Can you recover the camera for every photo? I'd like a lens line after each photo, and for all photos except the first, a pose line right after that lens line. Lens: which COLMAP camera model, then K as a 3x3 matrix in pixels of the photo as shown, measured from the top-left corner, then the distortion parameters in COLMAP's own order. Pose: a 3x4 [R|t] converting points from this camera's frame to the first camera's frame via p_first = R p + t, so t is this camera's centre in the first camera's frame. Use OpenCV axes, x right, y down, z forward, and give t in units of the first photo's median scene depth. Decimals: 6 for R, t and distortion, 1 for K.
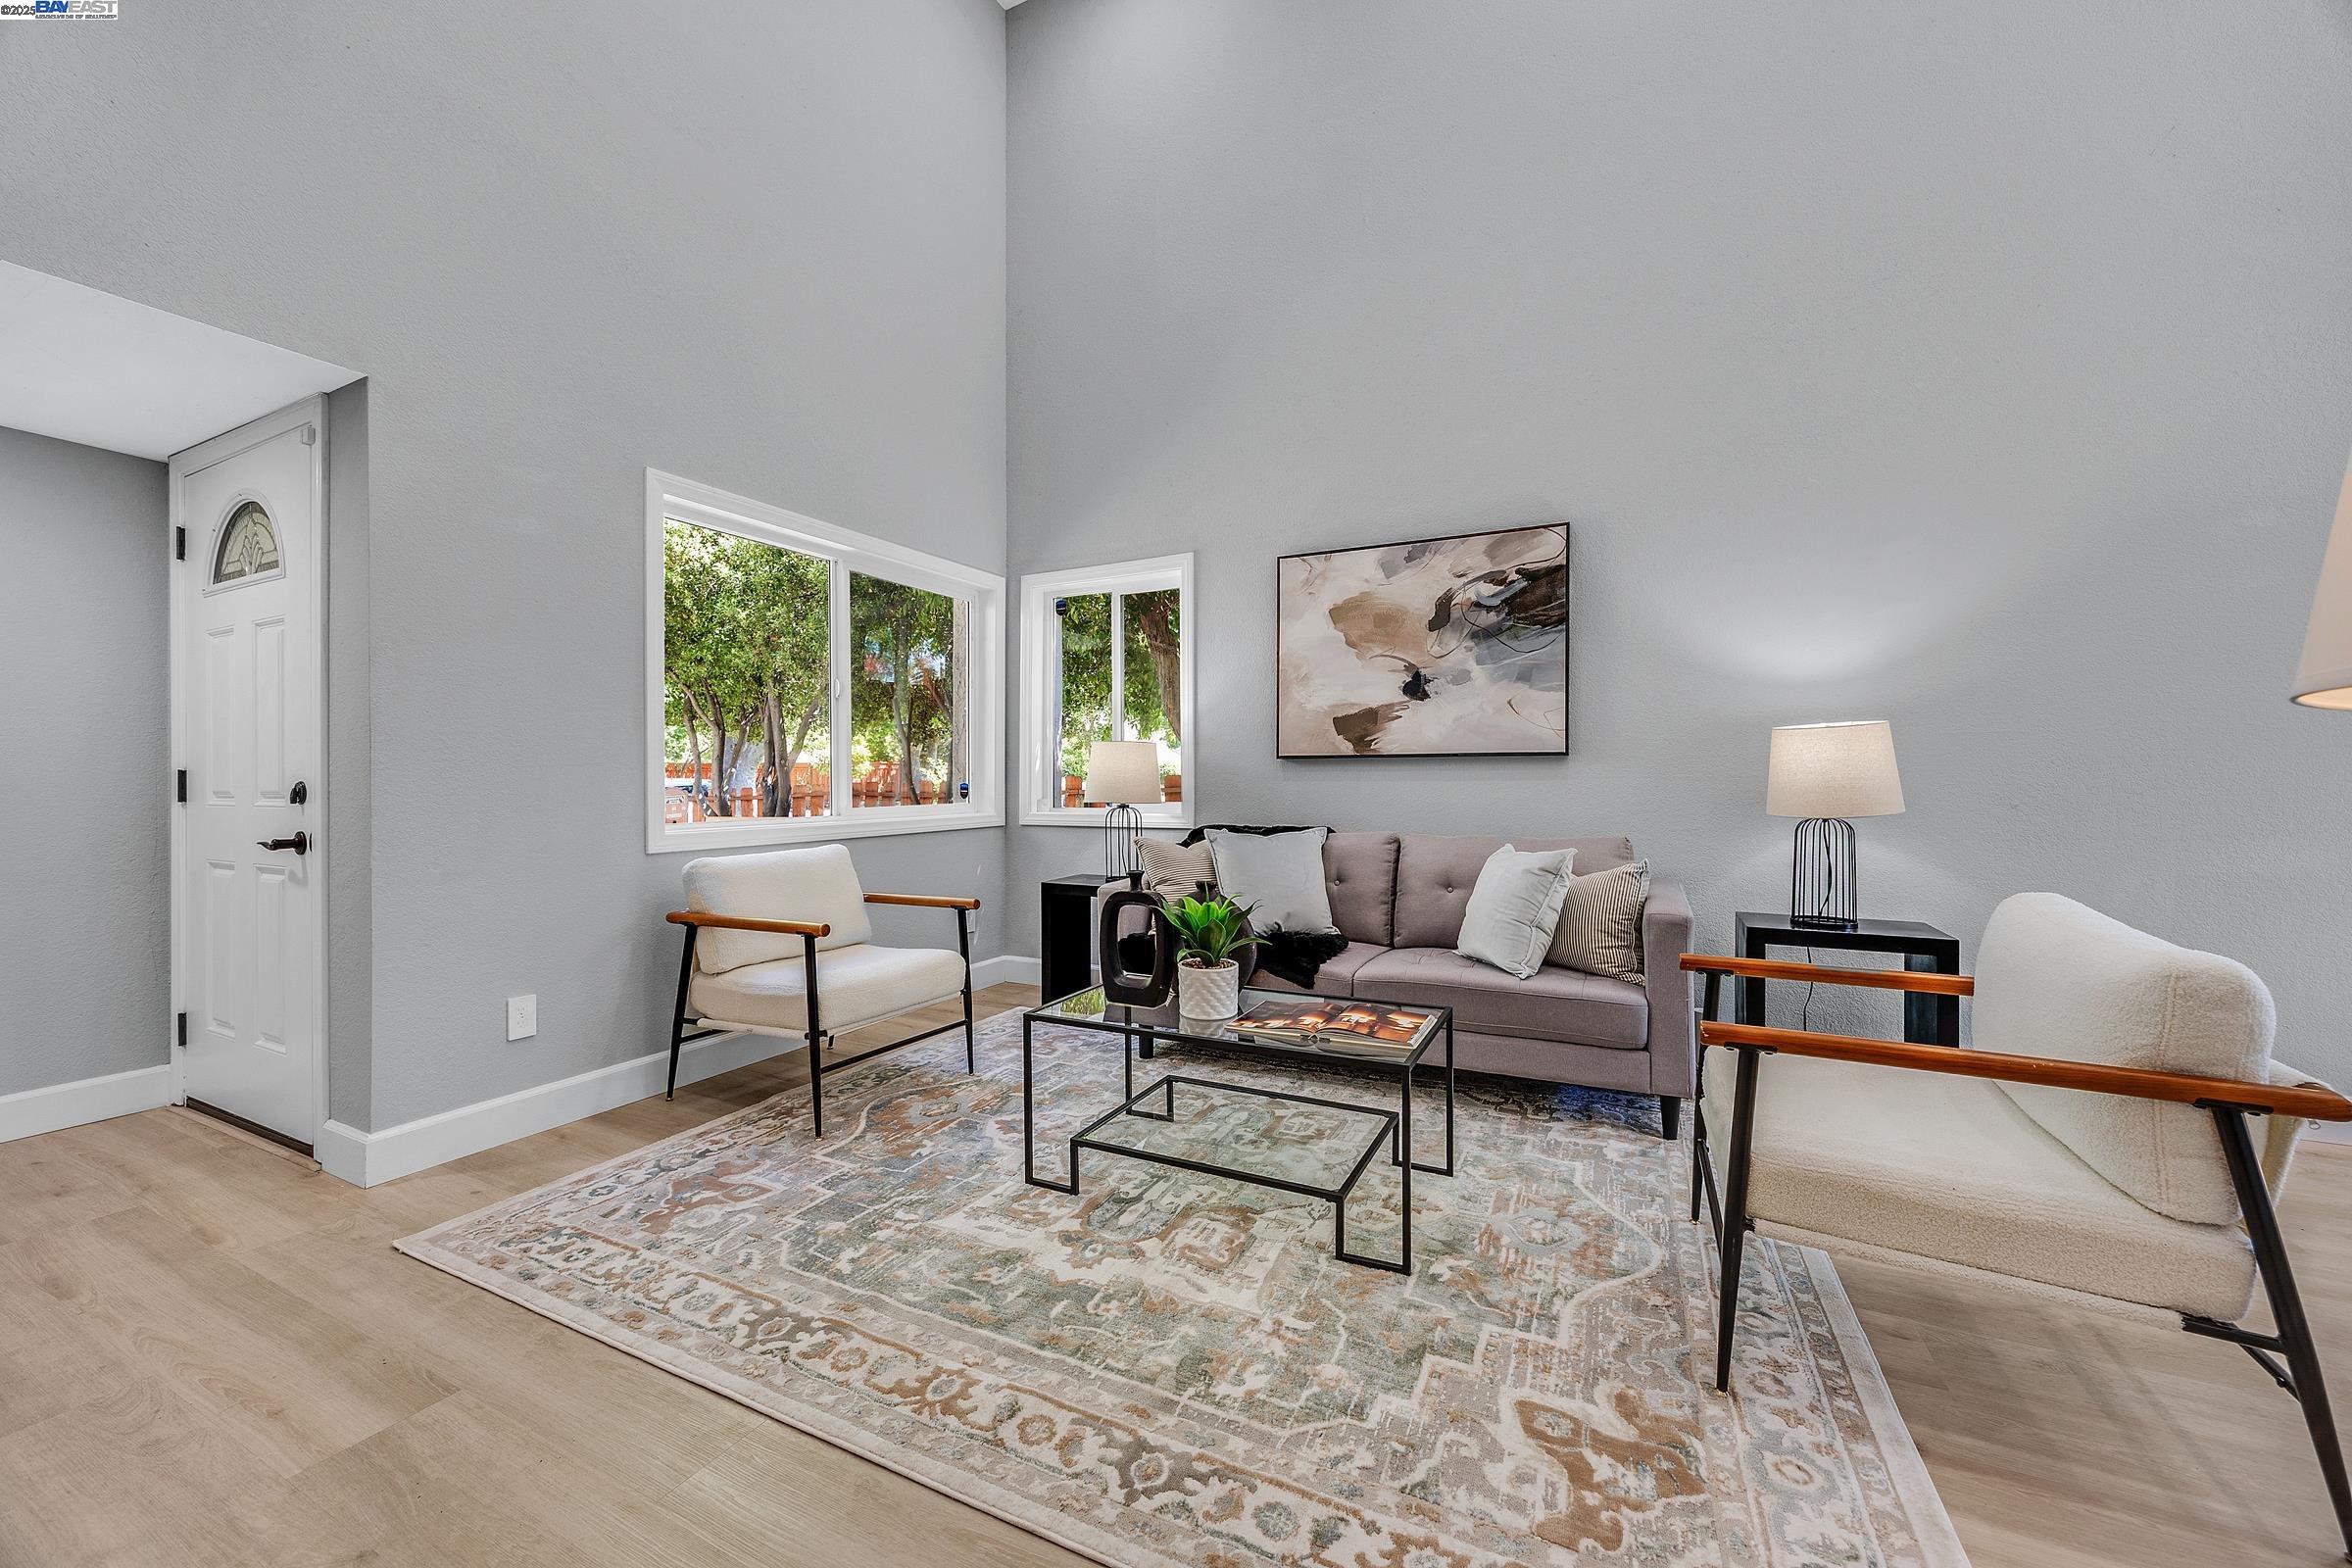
lens RADIAL K [[900.2, 0, 1182.6], [0, 900.2, 787.2], [0, 0, 1]] dist [0.002957, 0.000085]
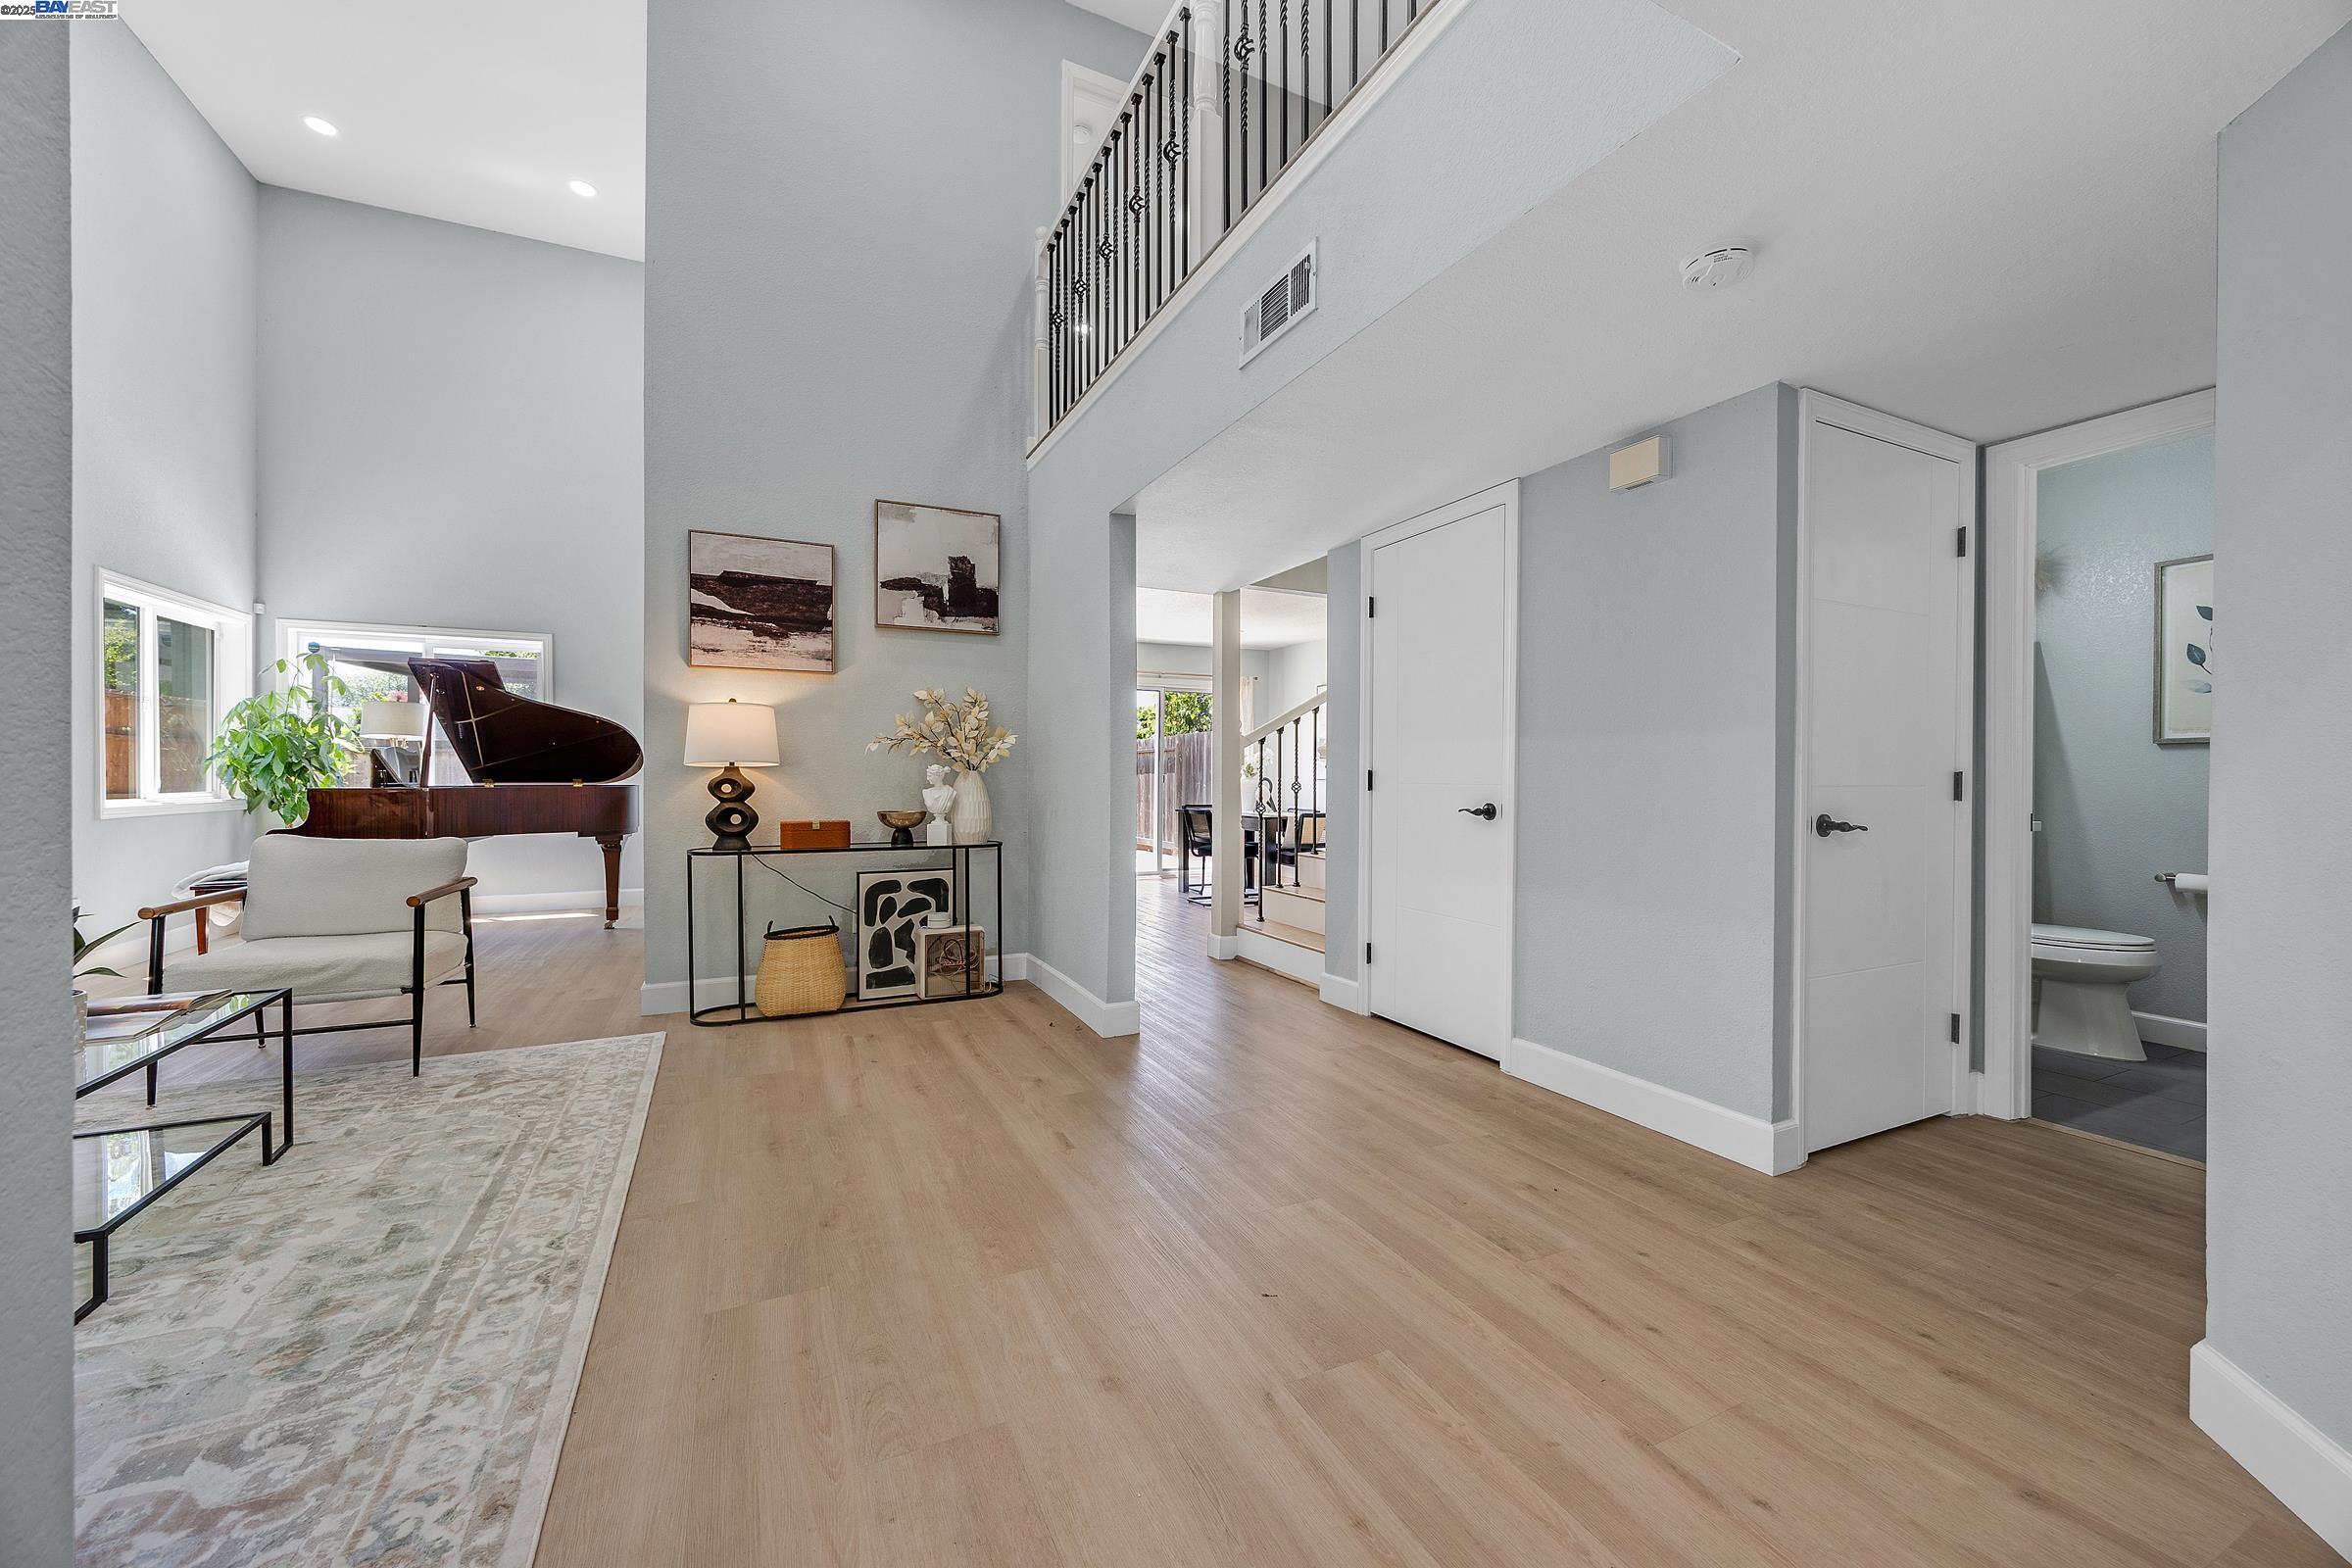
lens RADIAL K [[900.2, 0, 1172.0], [0, 900.2, 785.0], [0, 0, 1]] dist [0.002957, 0.000085]
pose [[-0.788229, -0.005353, 0.615359, -1.586251], [0.004950, 0.999875, 0.015039, -0.002638], [-0.615362, 0.014900, -0.788104, 1.239595]]
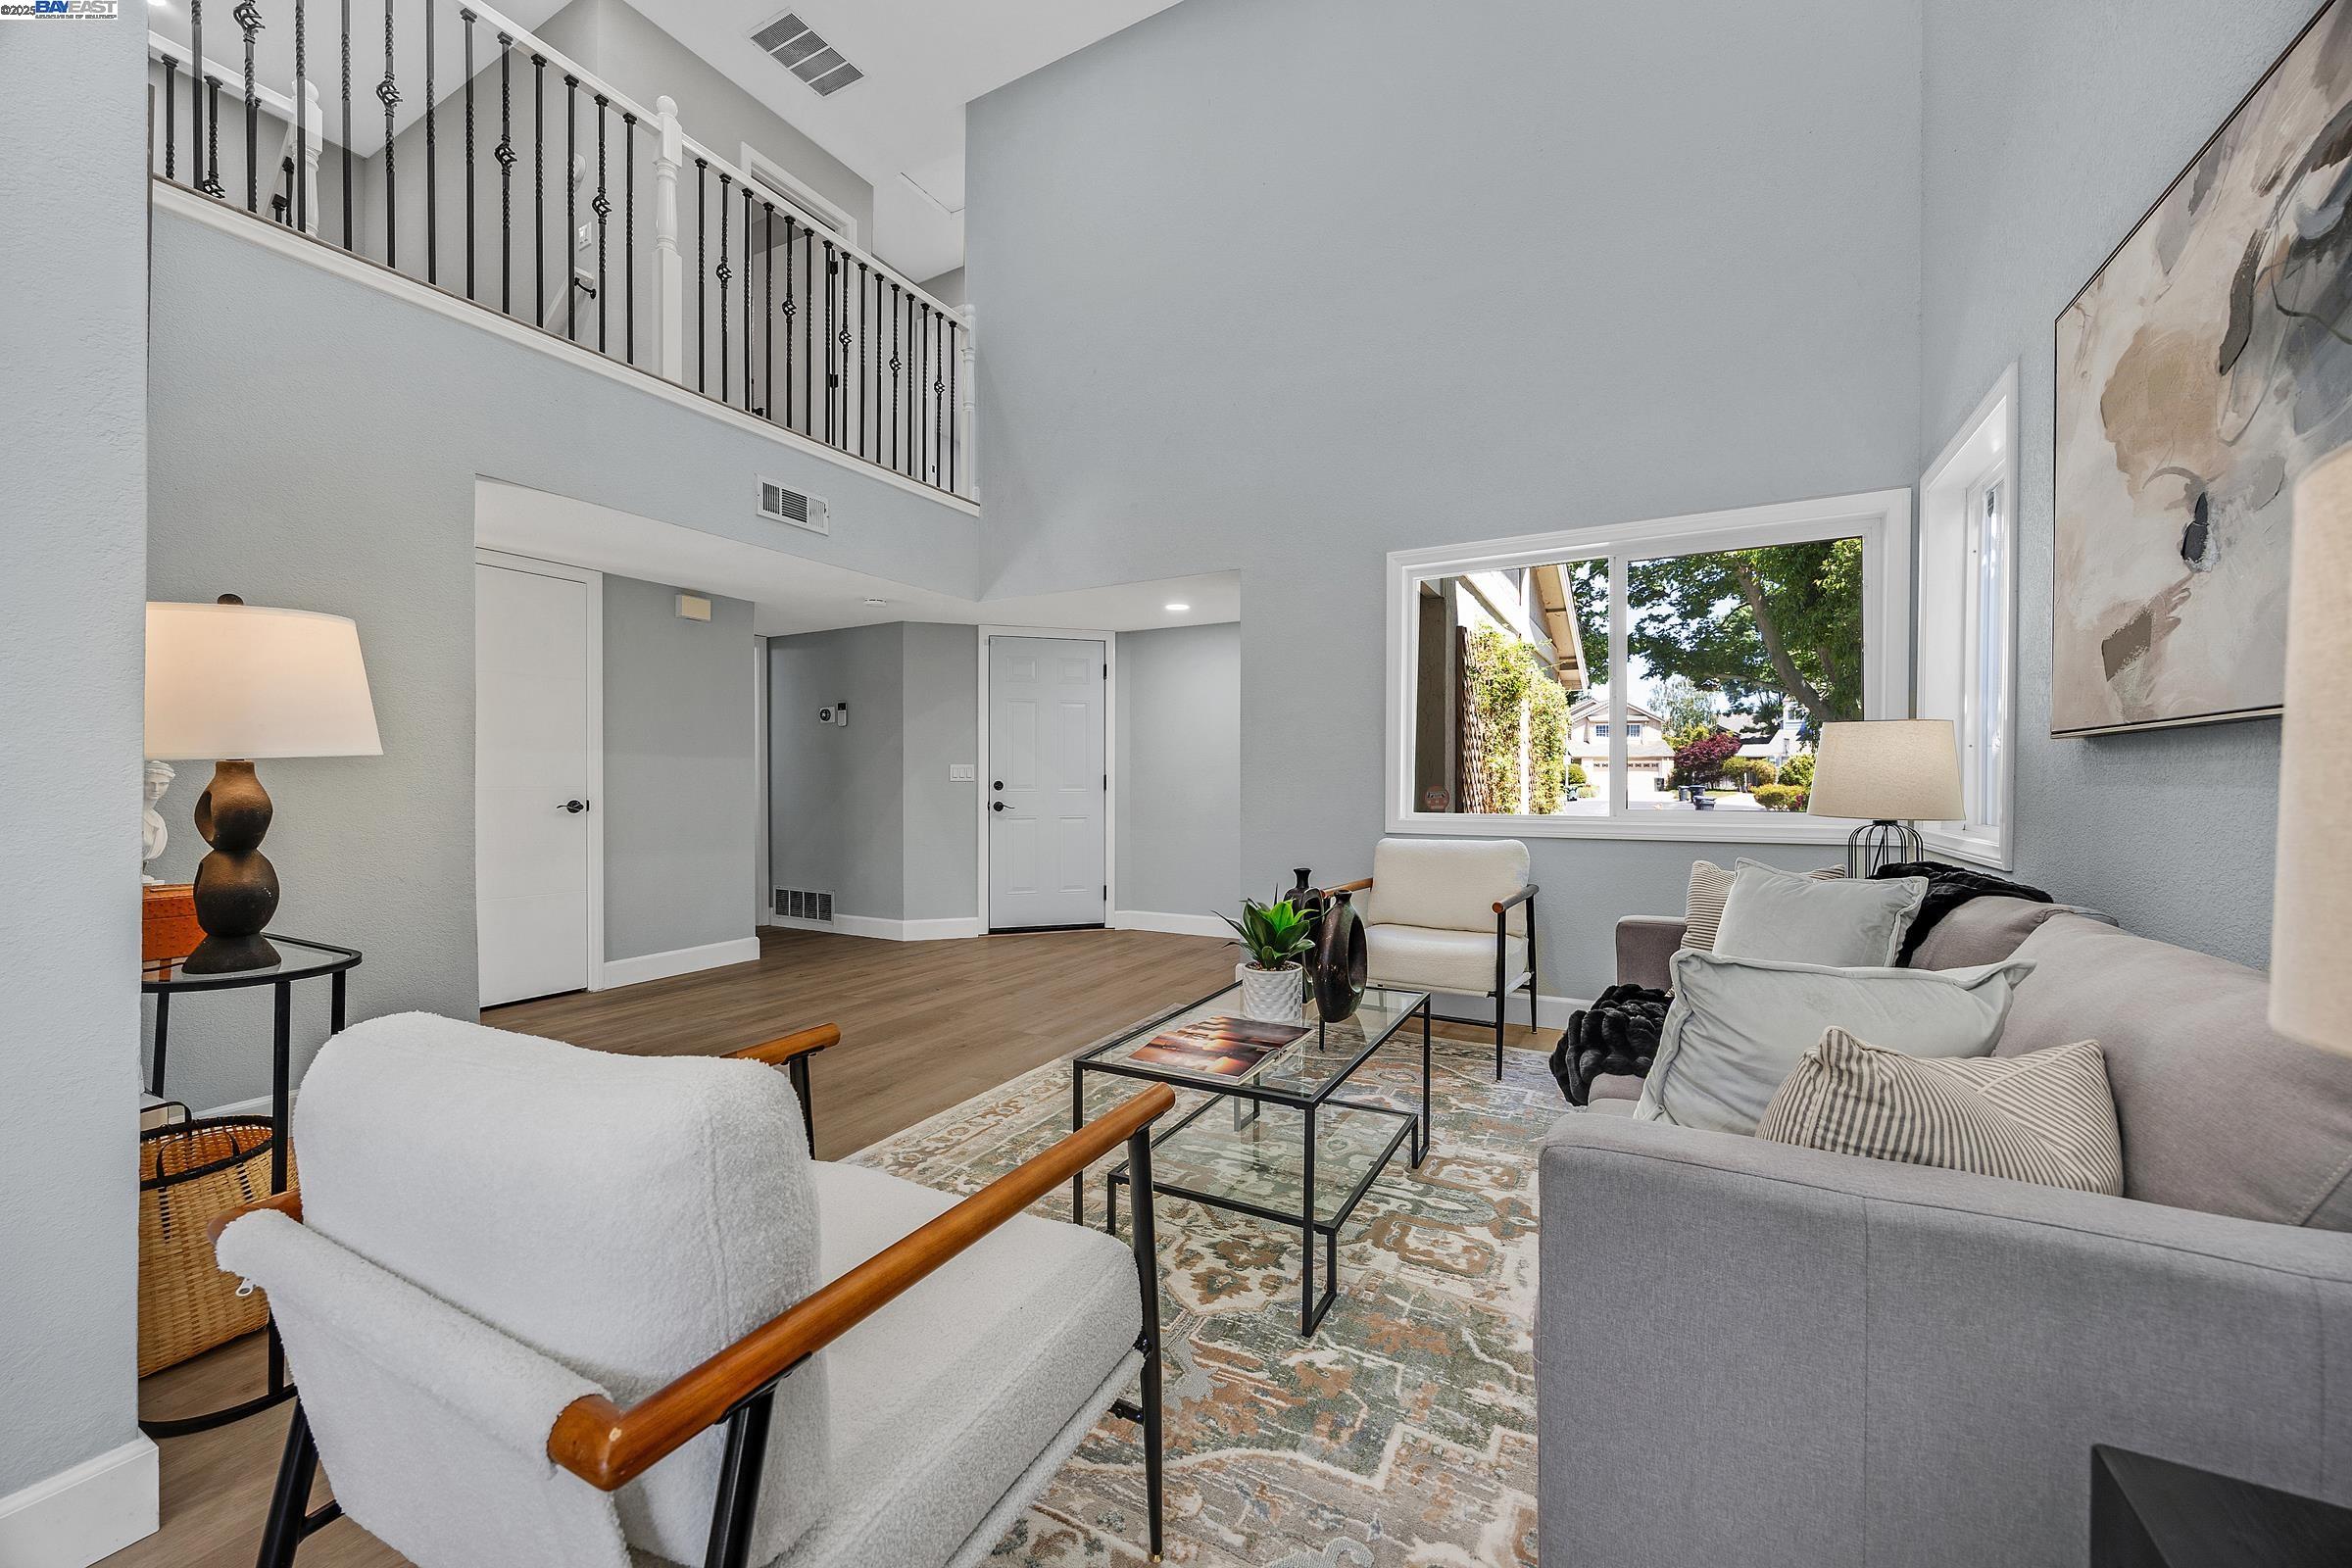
lens RADIAL K [[900.2, 0, 1185.0], [0, 900.2, 780.2], [0, 0, 1]] dist [0.002957, 0.000085]
pose [[-0.031616, 0.003905, -0.999492, 1.264792], [-0.009093, 0.999950, 0.004194, -0.015506], [0.999459, 0.009221, -0.031579, 1.154353]]
